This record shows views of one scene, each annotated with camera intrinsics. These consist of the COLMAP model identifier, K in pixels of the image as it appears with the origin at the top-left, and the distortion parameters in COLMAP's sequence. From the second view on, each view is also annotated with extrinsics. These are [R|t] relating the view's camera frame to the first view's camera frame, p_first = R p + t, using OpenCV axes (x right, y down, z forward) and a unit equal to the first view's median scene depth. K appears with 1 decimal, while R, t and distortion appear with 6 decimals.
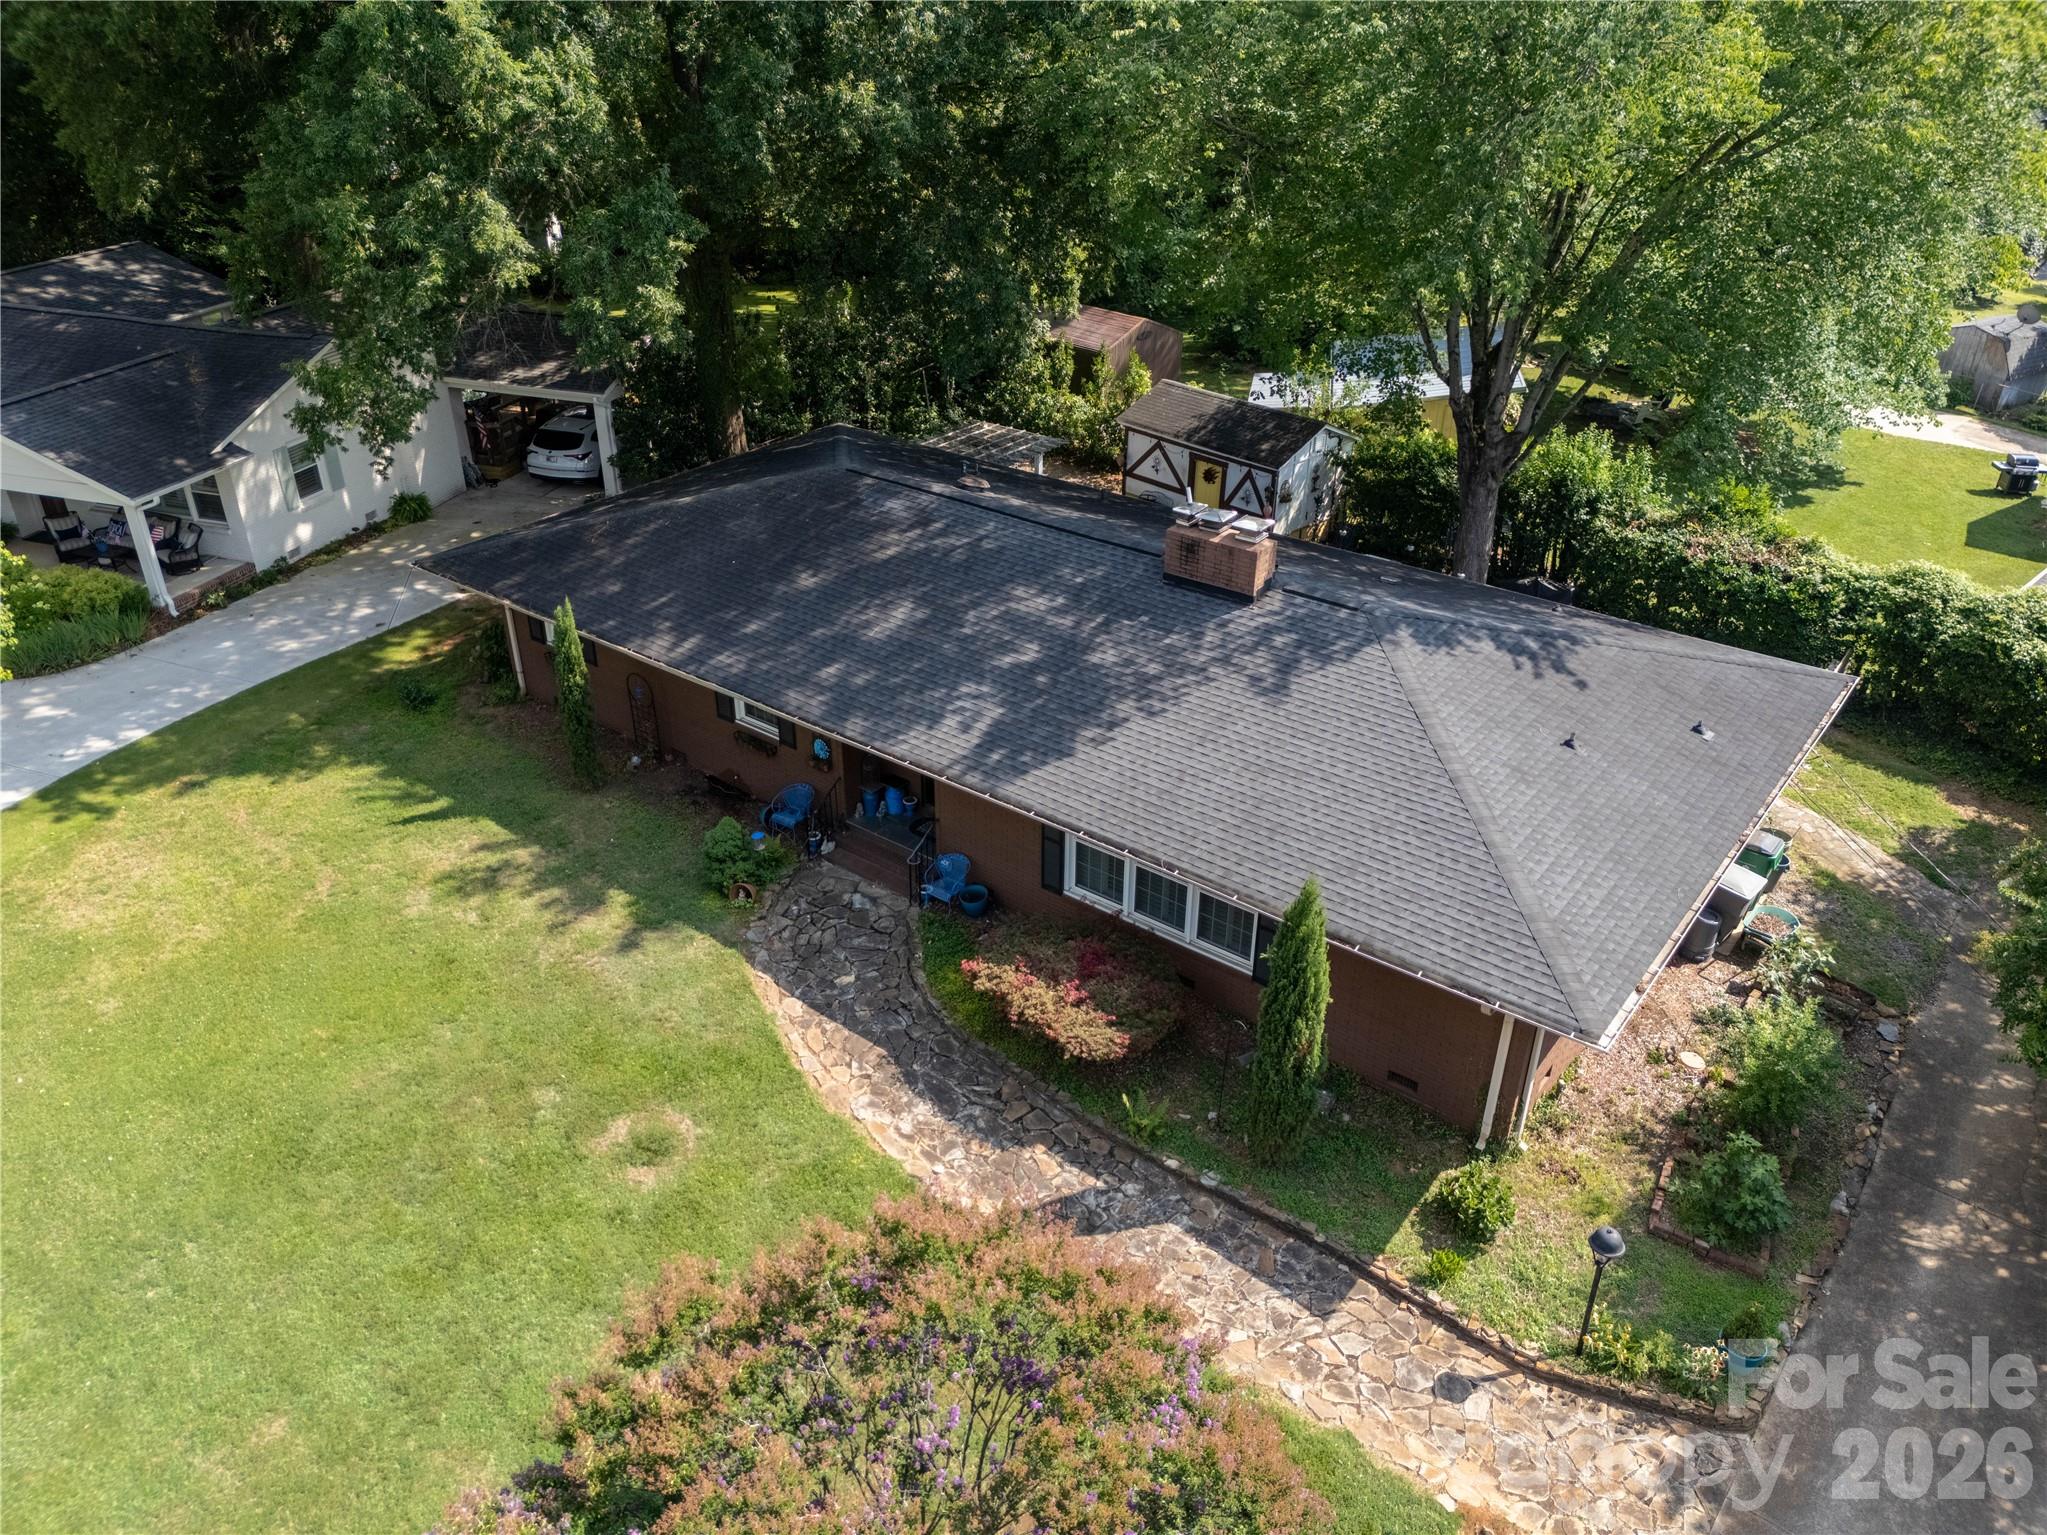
lens RADIAL K [[1505.4, 0, 1028.5], [0, 1505.4, 760.8], [0, 0, 1]] dist [0.074047, -0.086453]
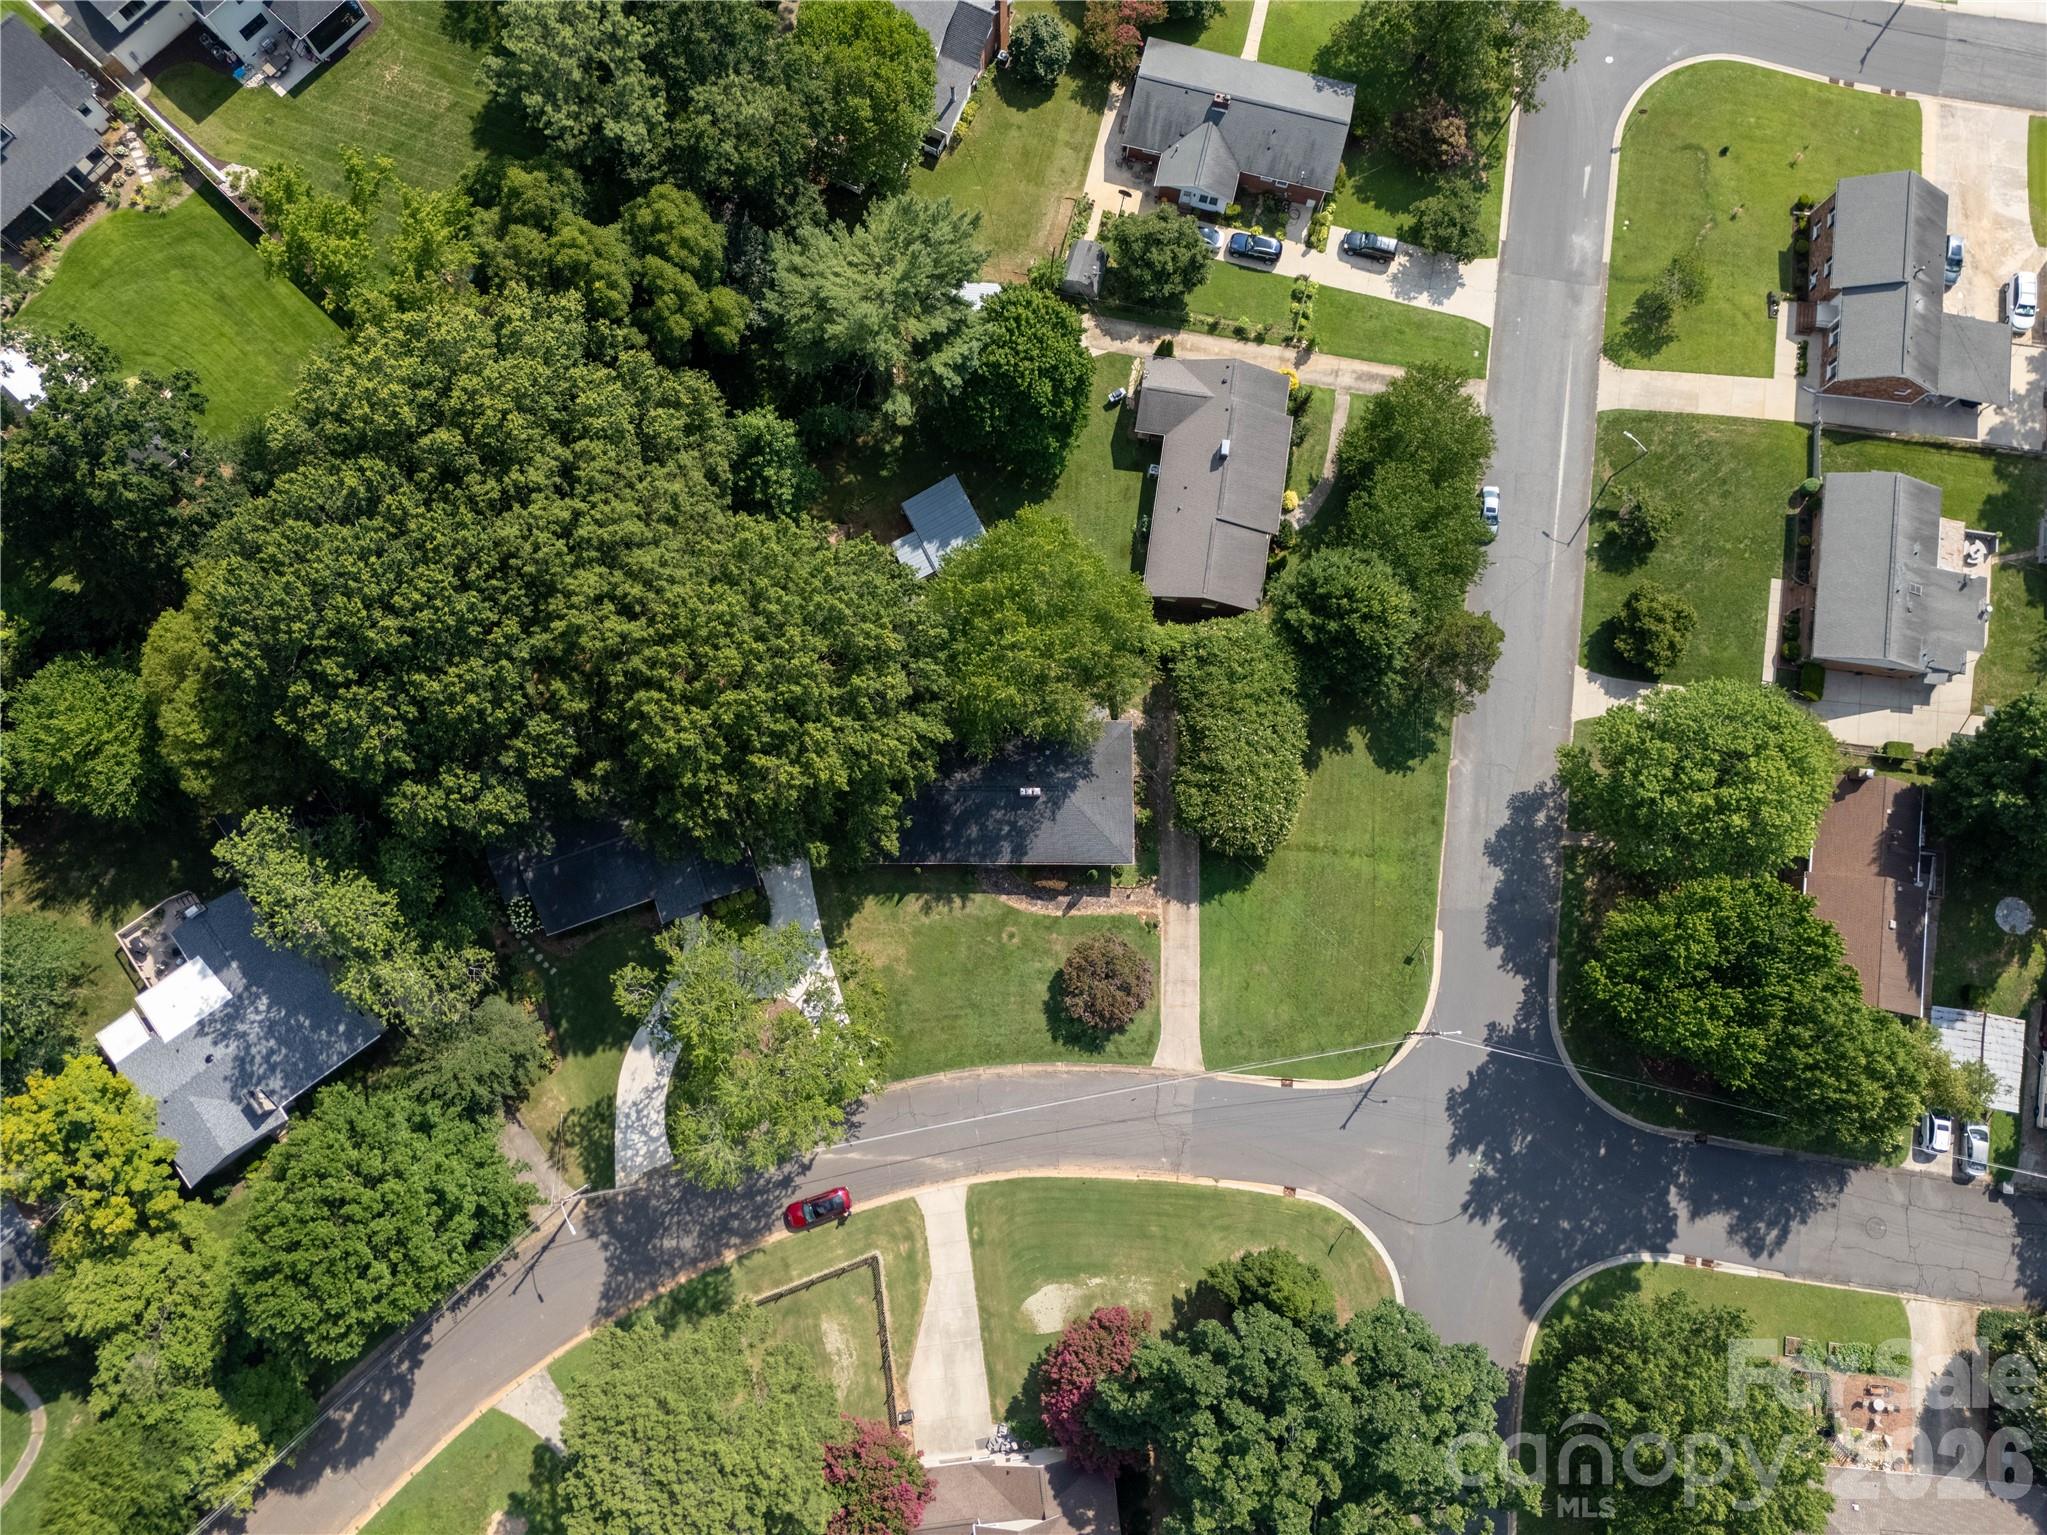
lens RADIAL K [[1505.4, 0, 1028.5], [0, 1505.4, 760.8], [0, 0, 1]] dist [0.074047, -0.086453]
pose [[0.792557, -0.599390, 0.112179, -0.402286], [0.281861, 0.523214, 0.804240, -4.512193], [-0.540747, -0.605787, 0.583622, -1.974410]]
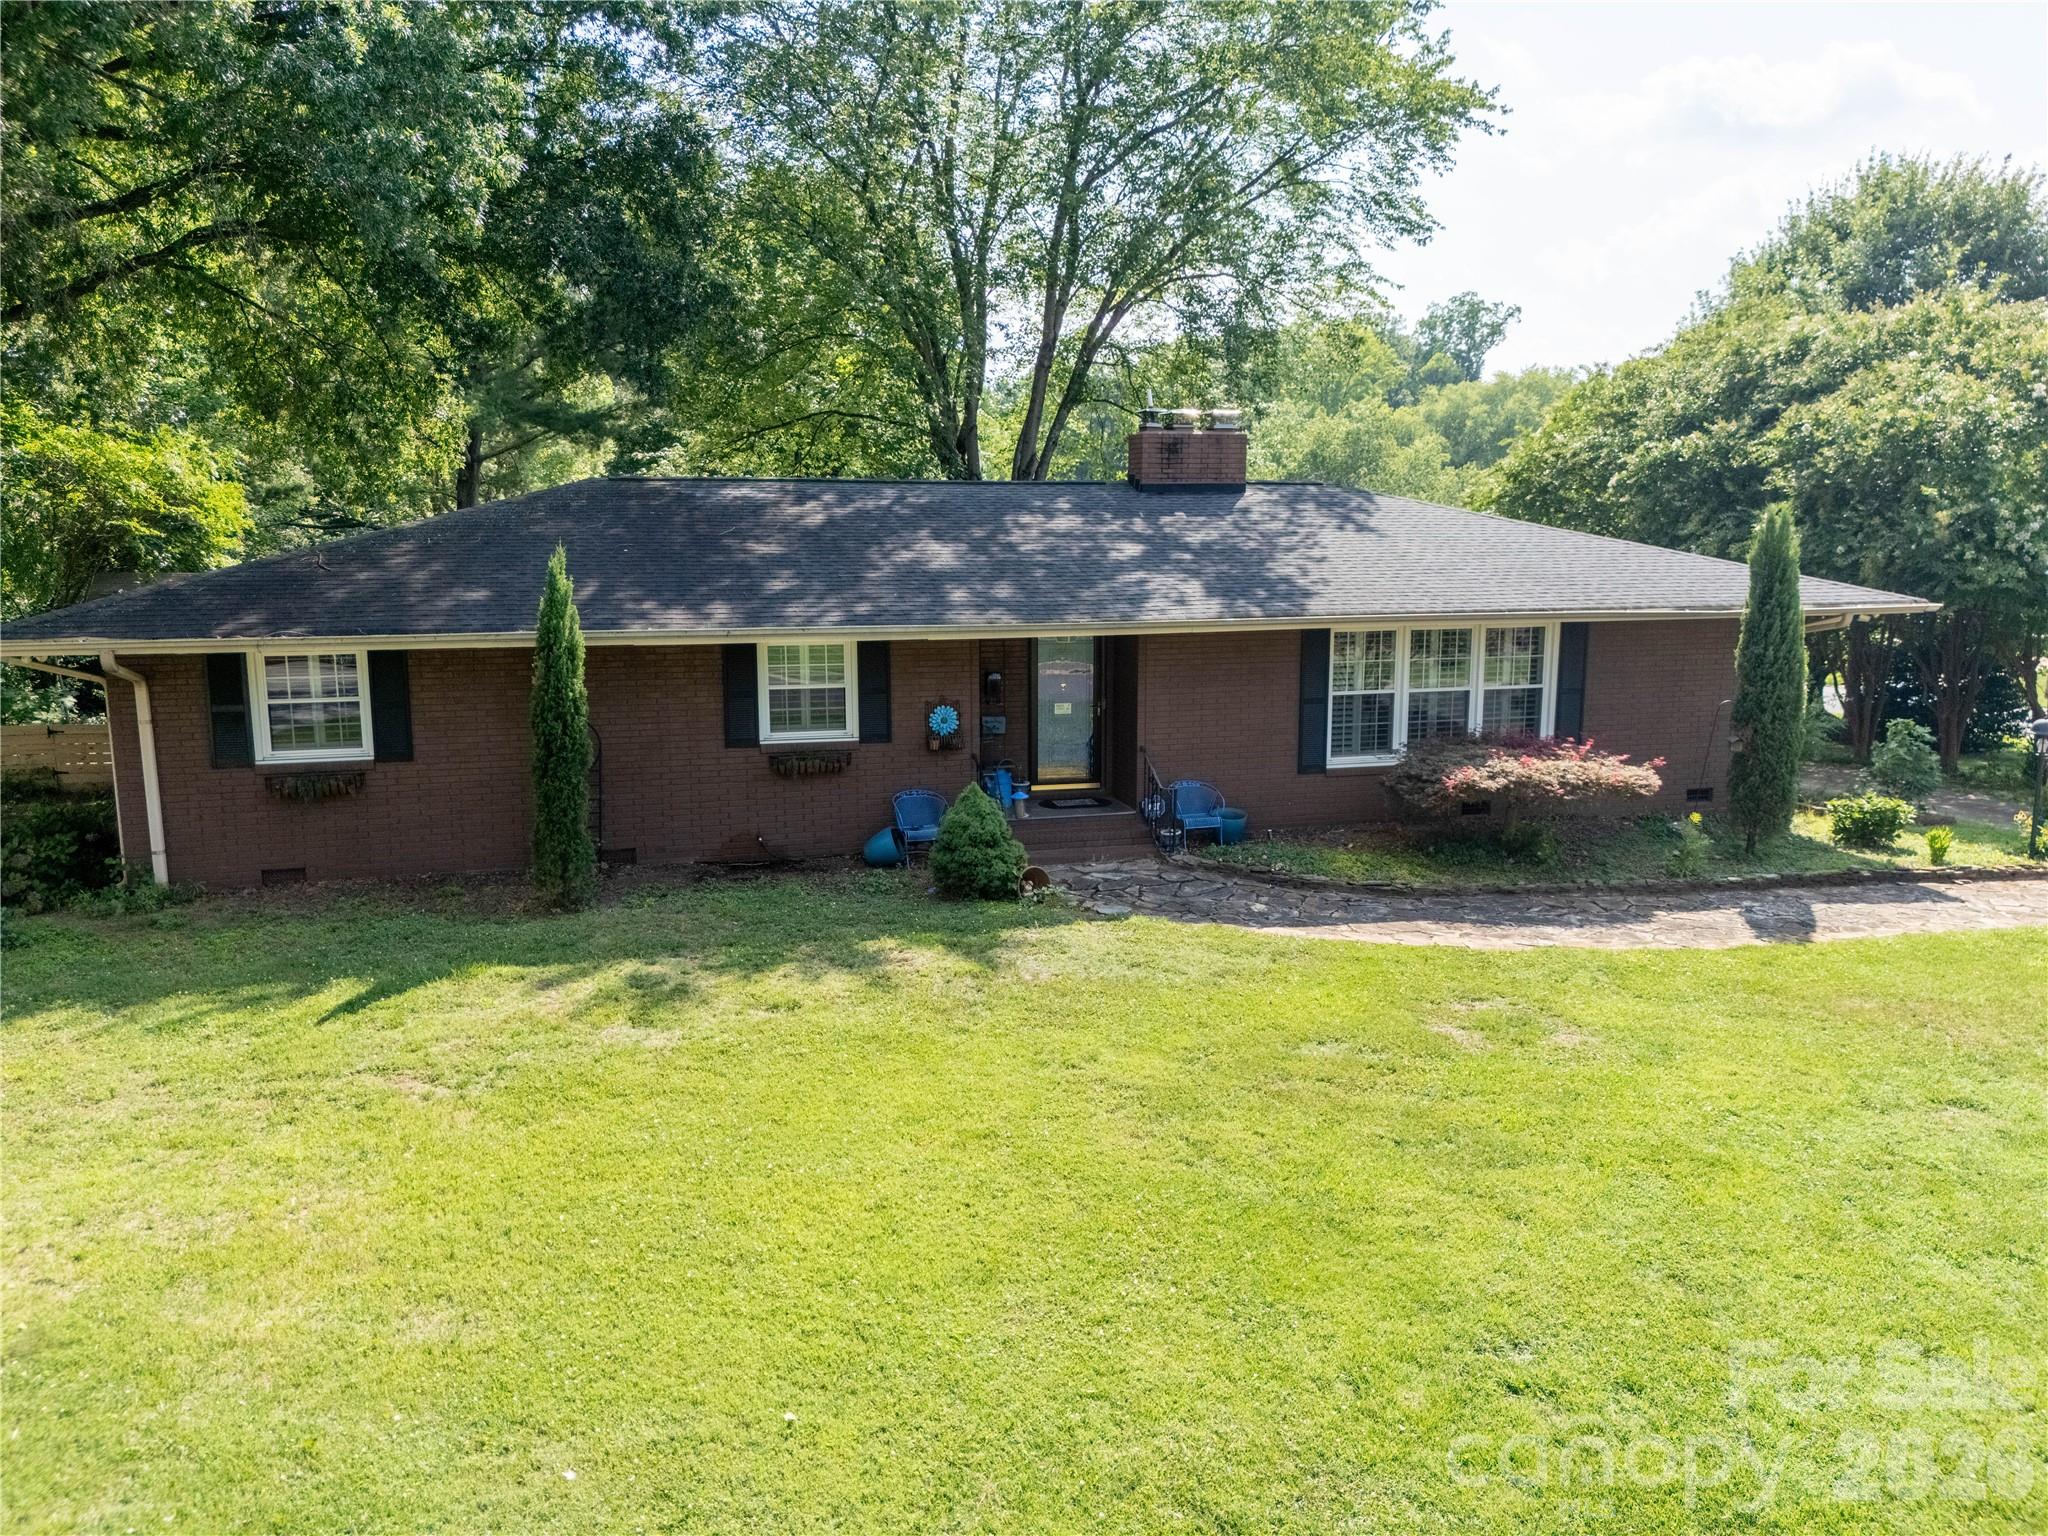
lens RADIAL K [[1510.6, 0, 1031.7], [0, 1510.6, 770.2], [0, 0, 1]] dist [0.073525, -0.102422]
pose [[0.596235, -0.138010, 0.790858, -0.765761], [0.396569, 0.907163, -0.140670, 0.146938], [-0.698024, 0.397502, 0.595613, 0.627898]]
